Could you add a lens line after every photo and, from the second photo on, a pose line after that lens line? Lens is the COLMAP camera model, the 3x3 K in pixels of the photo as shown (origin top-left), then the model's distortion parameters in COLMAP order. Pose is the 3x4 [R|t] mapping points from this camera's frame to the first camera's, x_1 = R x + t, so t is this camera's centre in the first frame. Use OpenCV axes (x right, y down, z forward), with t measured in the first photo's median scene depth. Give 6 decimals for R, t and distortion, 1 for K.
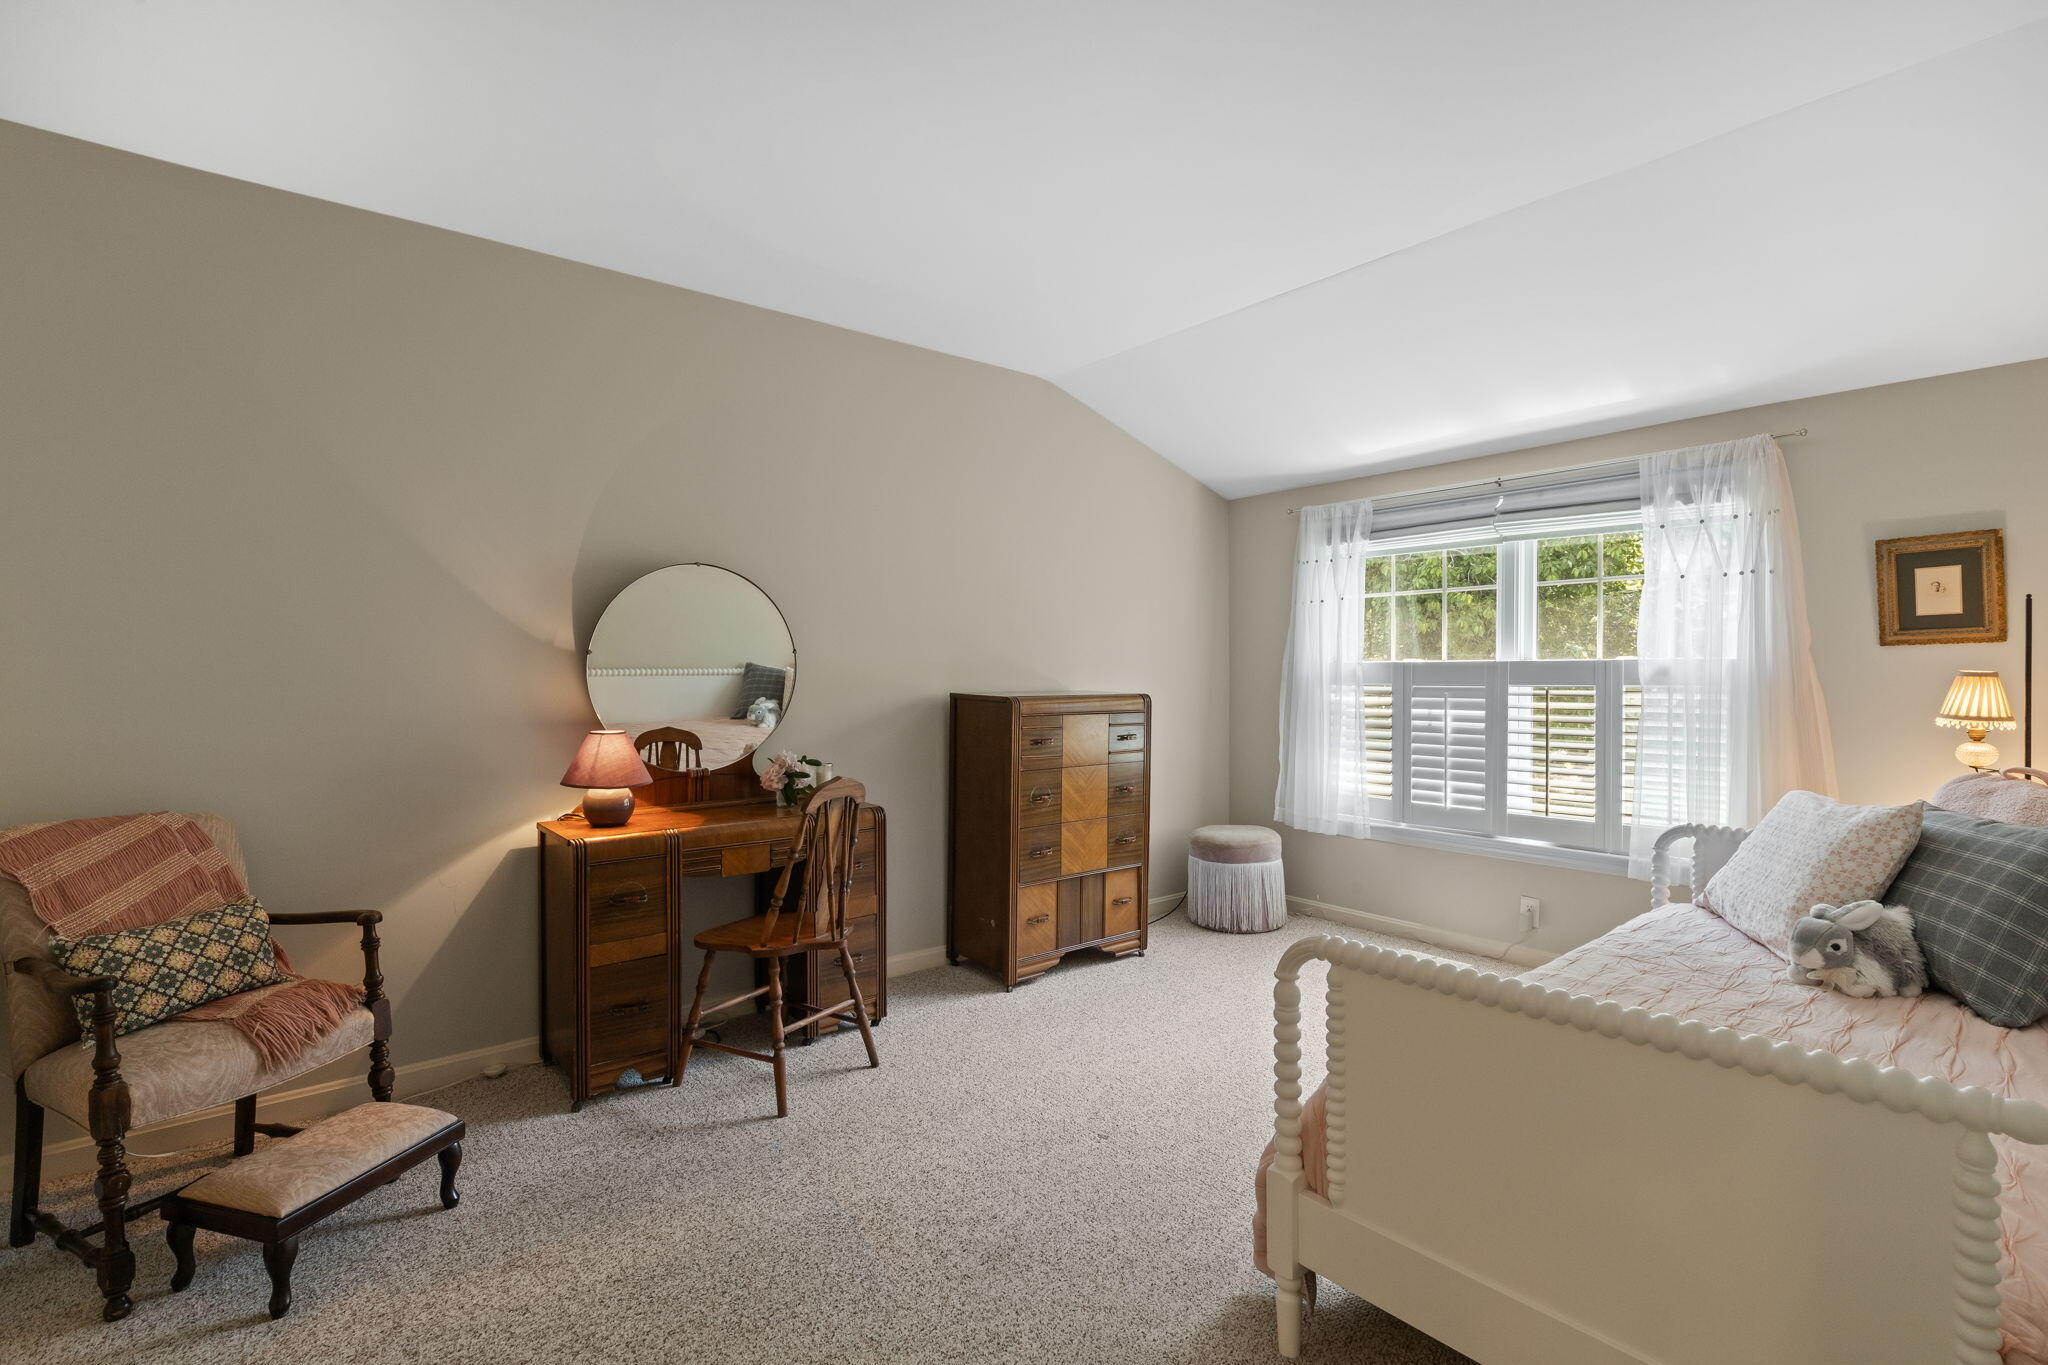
lens RADIAL K [[951.6, 0, 1048.5], [0, 951.6, 674.7], [0, 0, 1]] dist [-0.001311, -0.000084]
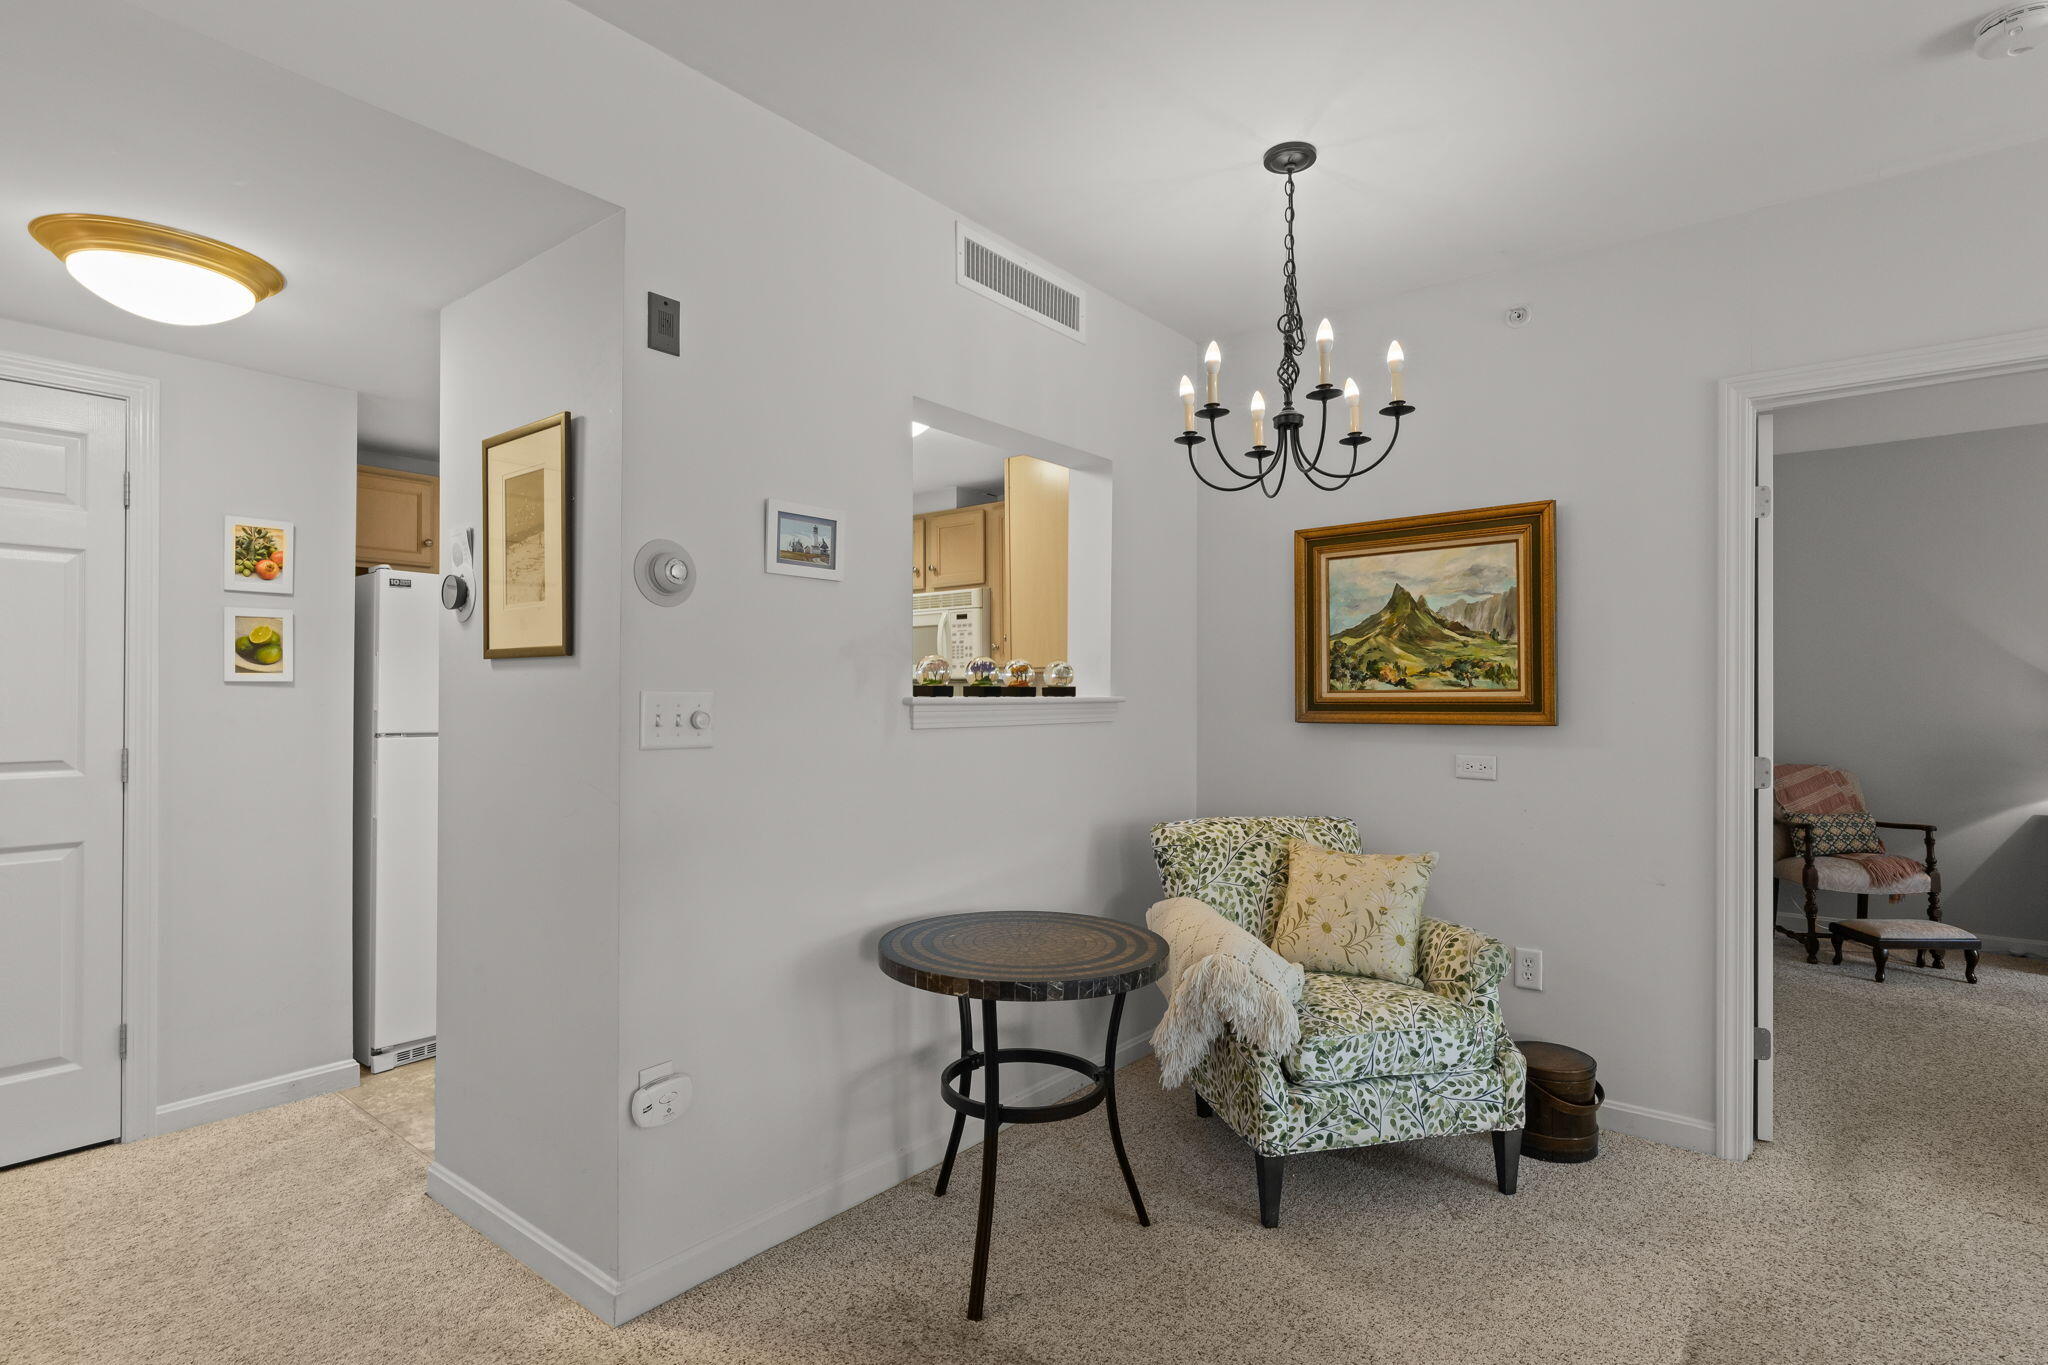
lens RADIAL K [[1034.9, 0, 1016.9], [0, 1034.9, 701.5], [0, 0, 1]] dist [0.000498, 0.000371]
pose [[0.201452, 0.011787, -0.979427, 0.994538], [-0.009464, 0.999904, 0.010087, -0.002720], [0.979453, 0.007238, 0.201544, -1.272279]]
